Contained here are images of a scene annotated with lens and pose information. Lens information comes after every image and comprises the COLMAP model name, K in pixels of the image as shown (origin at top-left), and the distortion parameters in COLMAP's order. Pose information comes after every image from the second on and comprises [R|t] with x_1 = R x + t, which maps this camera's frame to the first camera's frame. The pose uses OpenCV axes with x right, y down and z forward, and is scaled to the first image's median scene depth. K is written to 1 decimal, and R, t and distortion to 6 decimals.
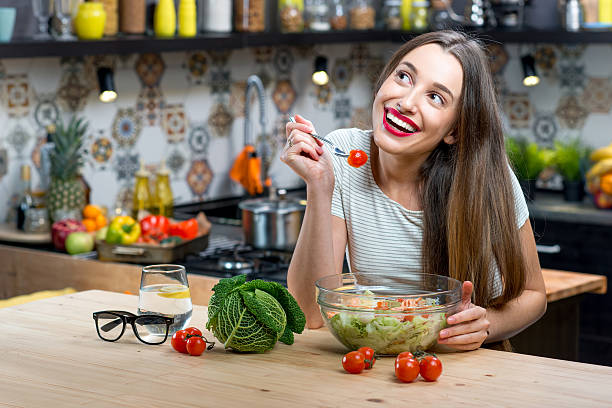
lens RADIAL K [[1321.0, 0, 306.0], [0, 1321.0, 204.0], [0, 0, 1]] dist [-0.045015, 0.198083]
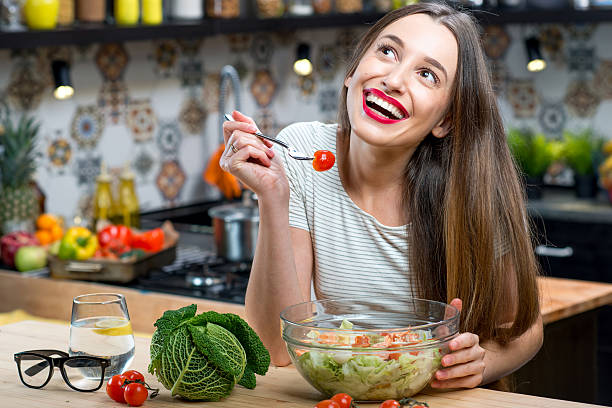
lens RADIAL K [[1321.0, 0, 306.0], [0, 1321.0, 204.0], [0, 0, 1]] dist [-0.045015, 0.198083]
pose [[0.999772, -0.020929, -0.004183, 0.016688], [0.020951, 0.999766, 0.005310, -0.007424], [0.004071, -0.005397, 0.999977, 0.107786]]
